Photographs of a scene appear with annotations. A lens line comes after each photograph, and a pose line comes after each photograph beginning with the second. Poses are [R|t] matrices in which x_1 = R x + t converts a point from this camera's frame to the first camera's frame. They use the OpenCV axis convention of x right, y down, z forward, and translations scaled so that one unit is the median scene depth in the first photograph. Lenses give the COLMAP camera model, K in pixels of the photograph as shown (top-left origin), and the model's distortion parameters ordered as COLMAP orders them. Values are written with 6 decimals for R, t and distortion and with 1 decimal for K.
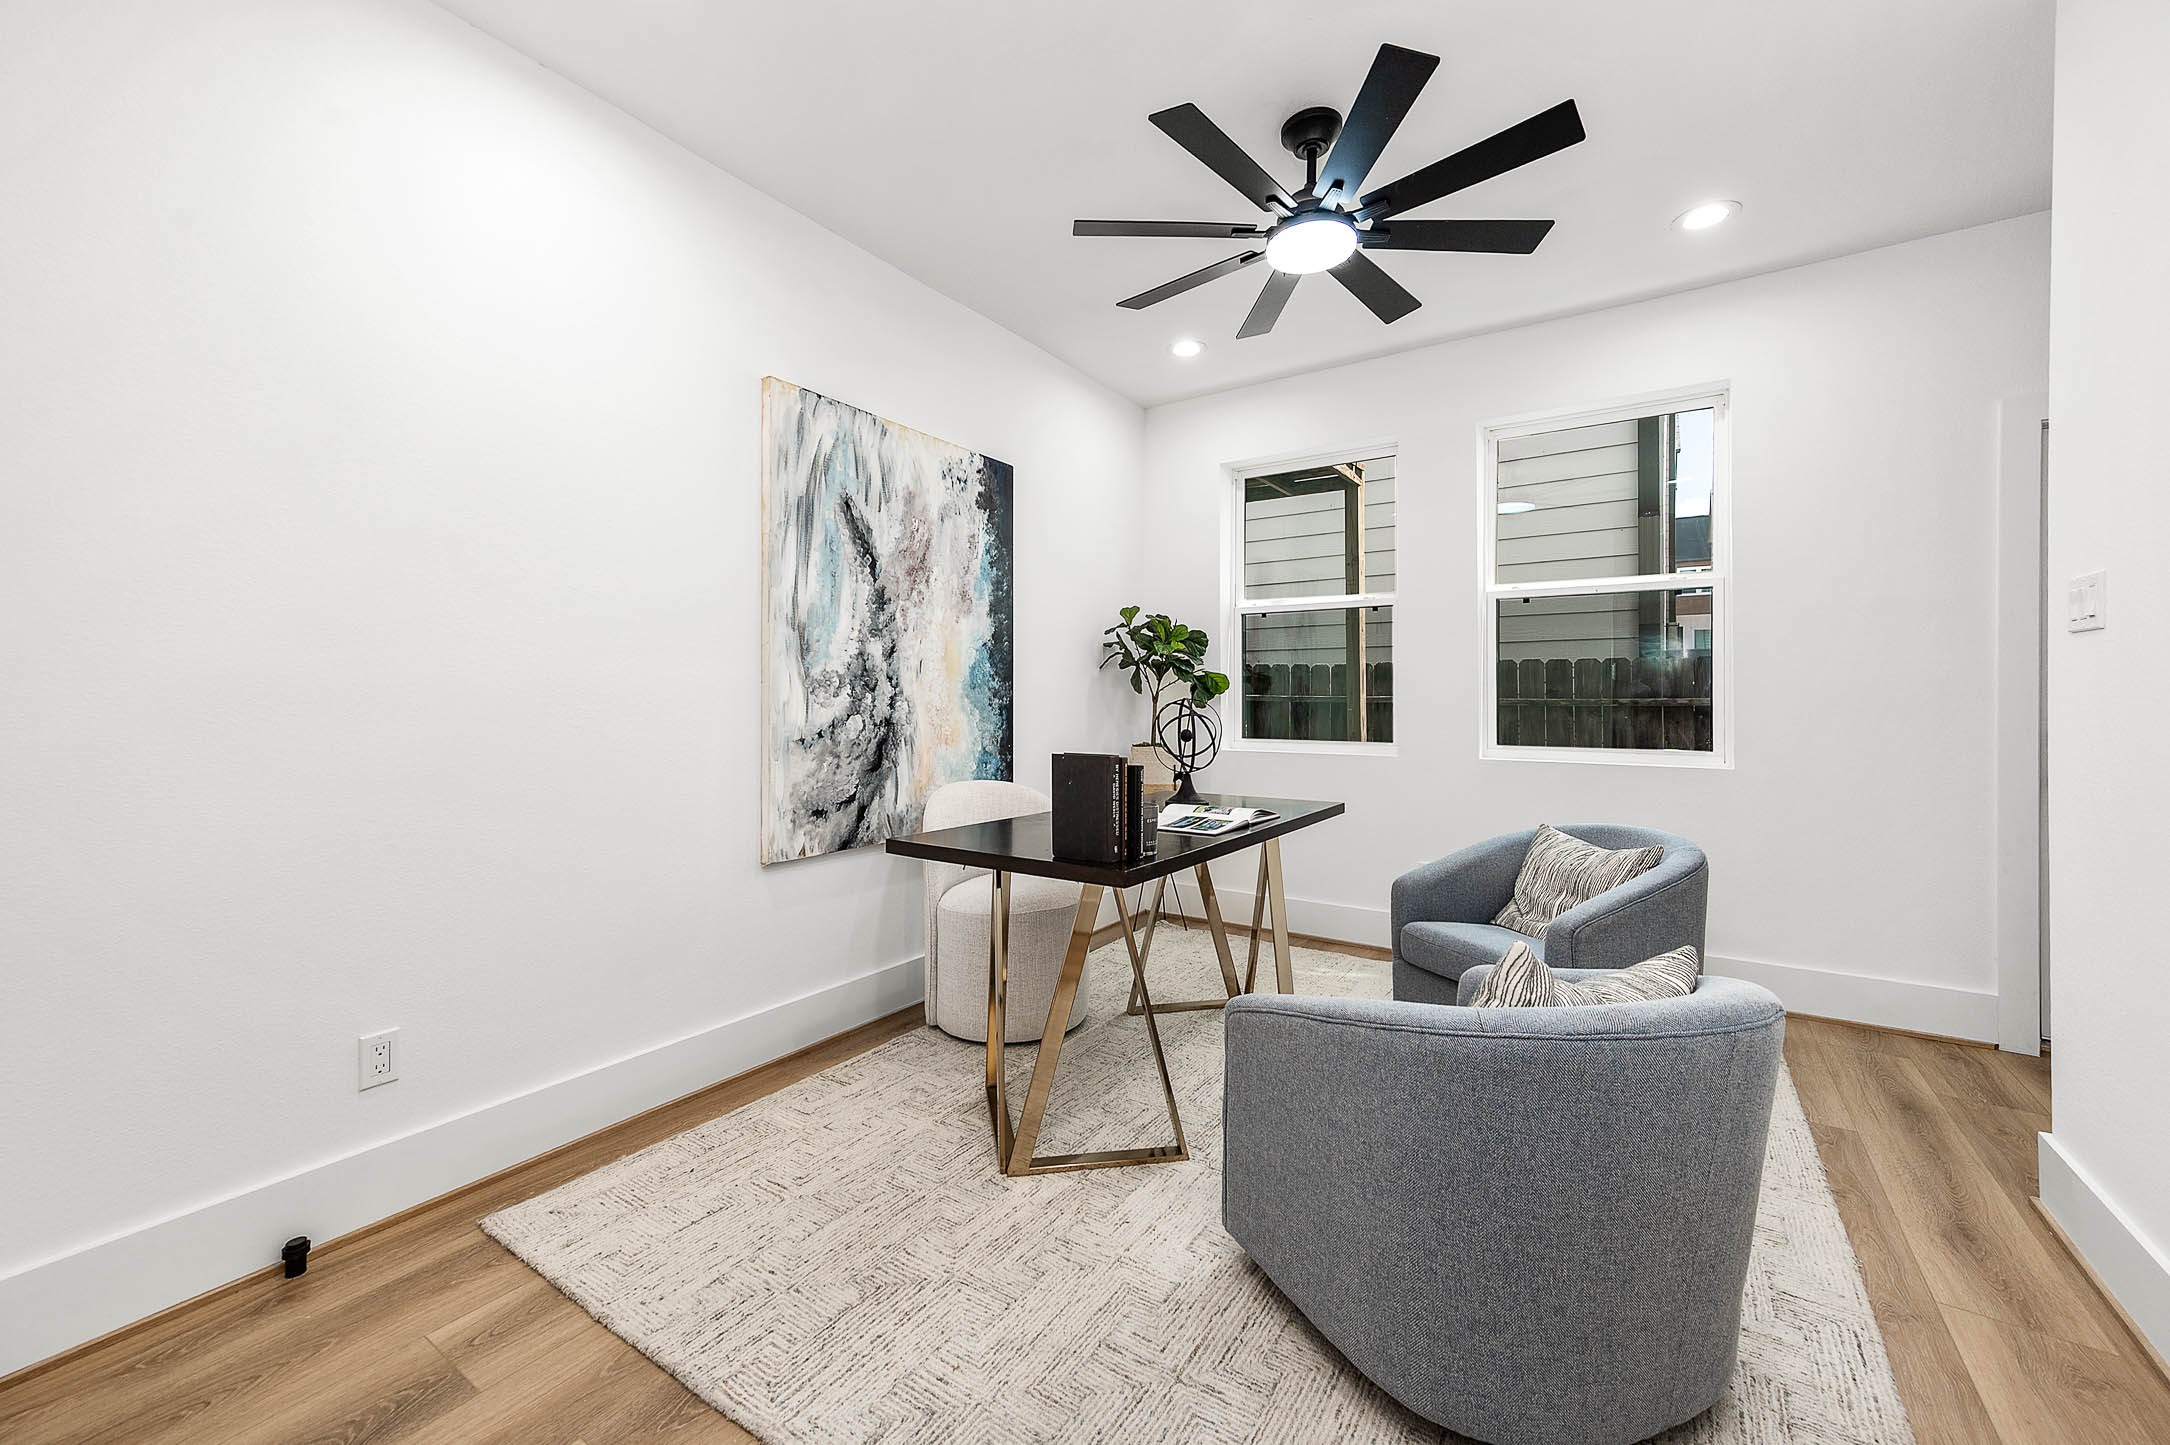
lens RADIAL K [[851.1, 0, 1095.0], [0, 851.1, 703.6], [0, 0, 1]] dist [0.010790, 0.000744]
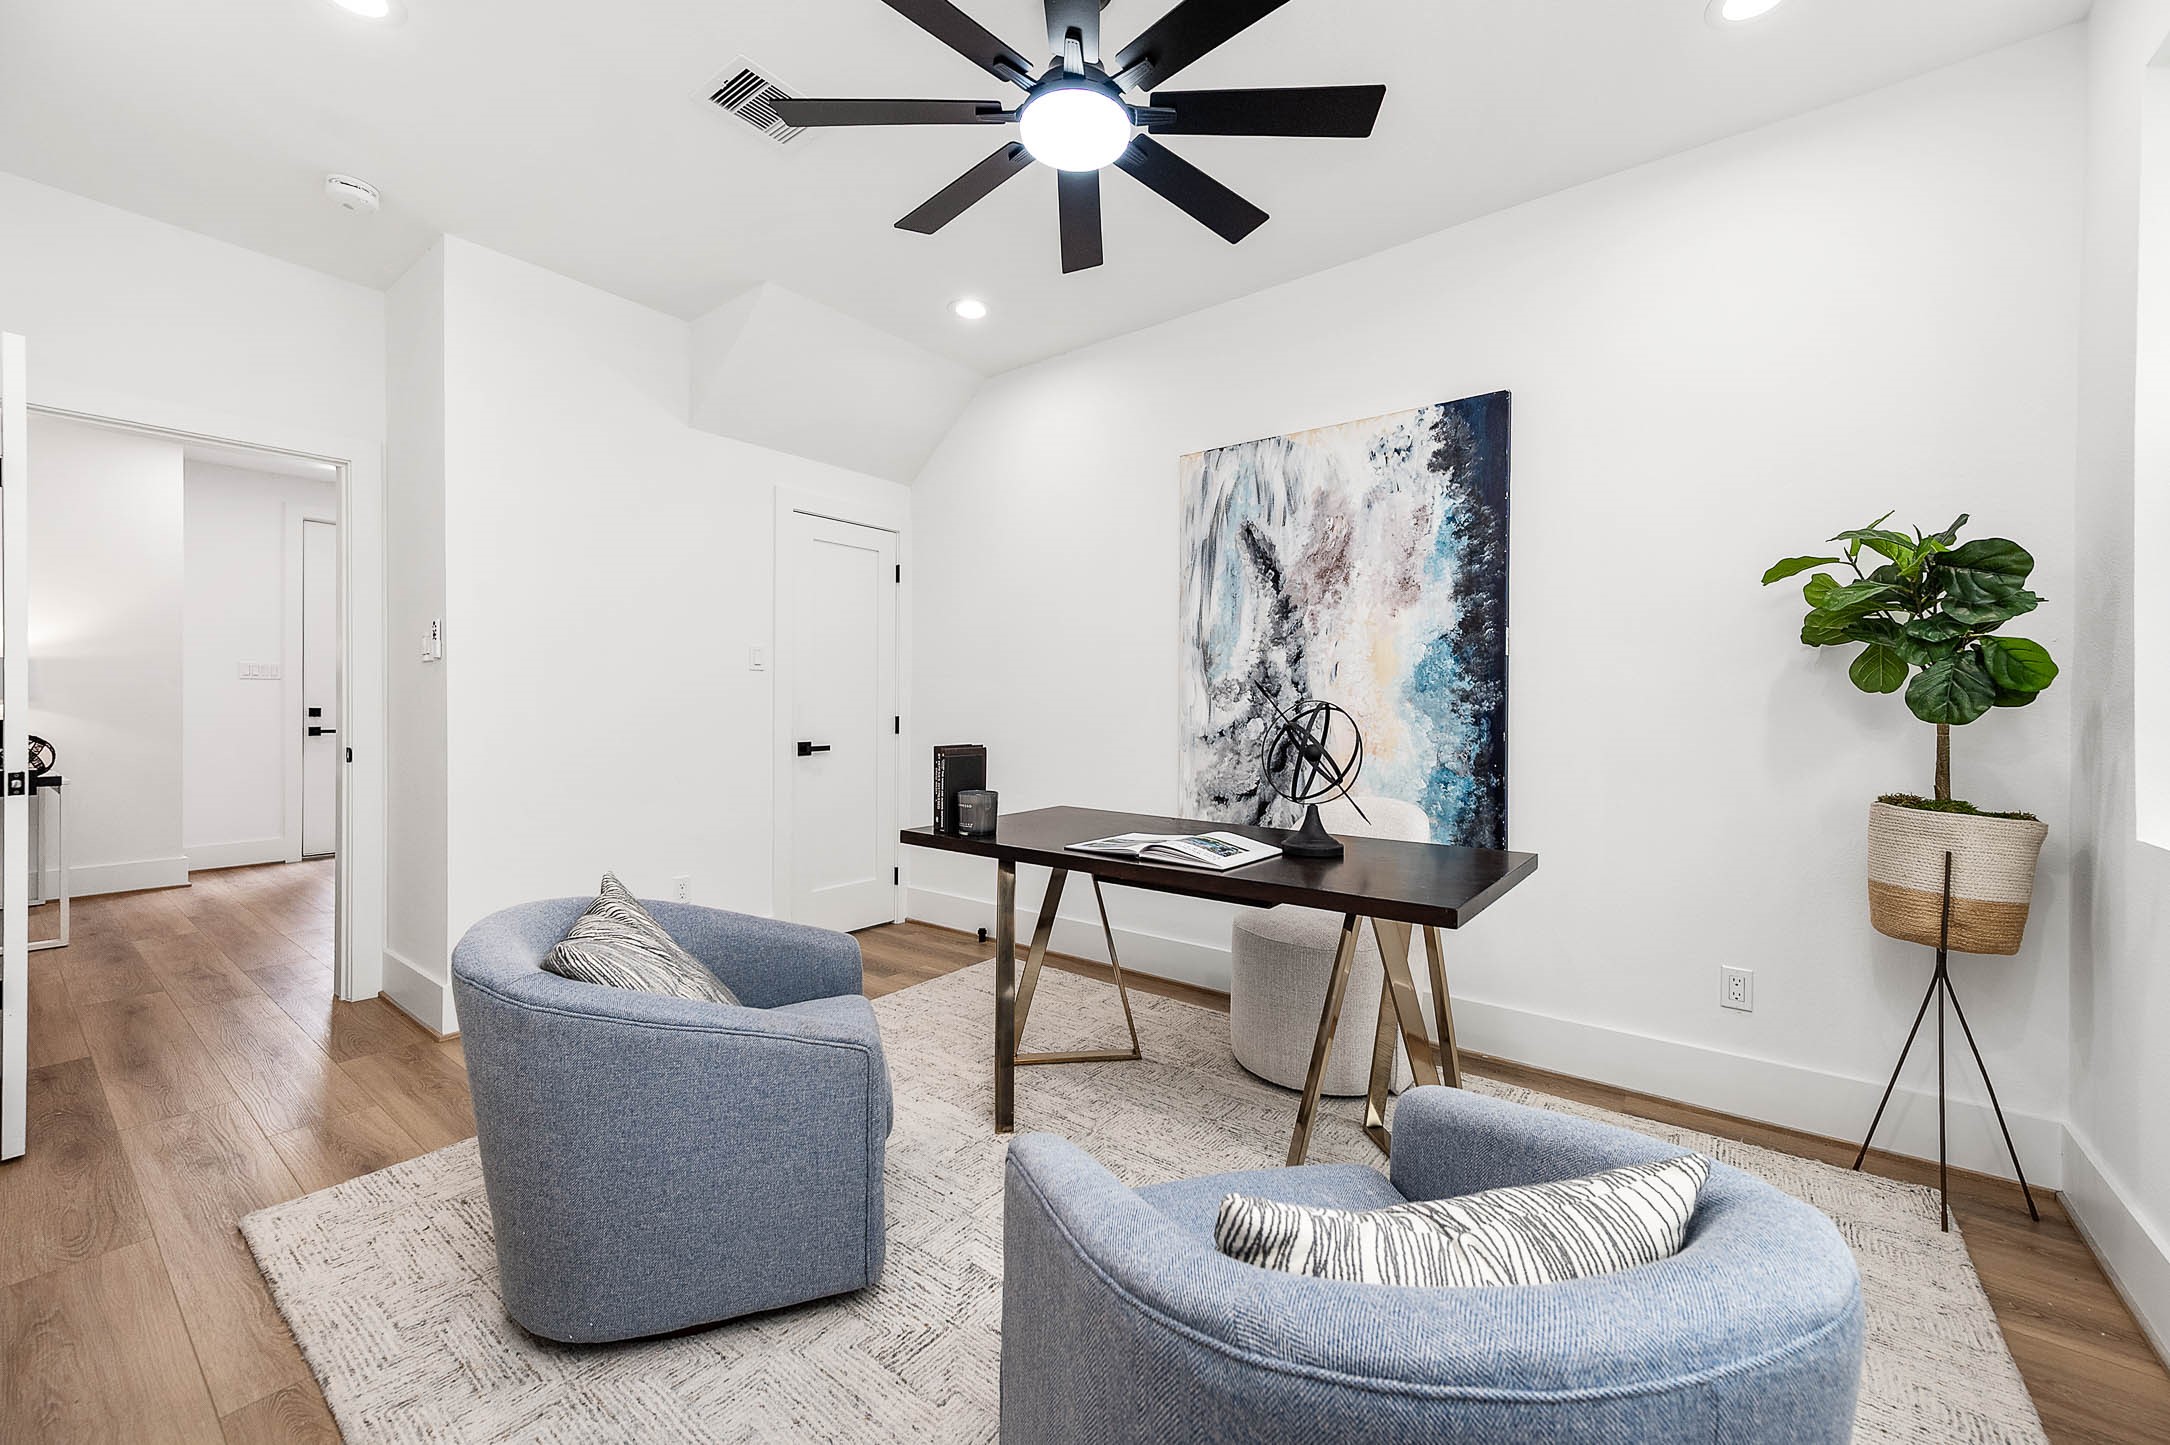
lens RADIAL K [[851.1, 0, 1084.9], [0, 851.1, 714.7], [0, 0, 1]] dist [0.010790, 0.000744]
pose [[-0.068110, 0.010945, -0.997618, 0.822021], [-0.006165, 0.999916, 0.011391, -0.002301], [0.997659, 0.006927, -0.068037, 0.834947]]
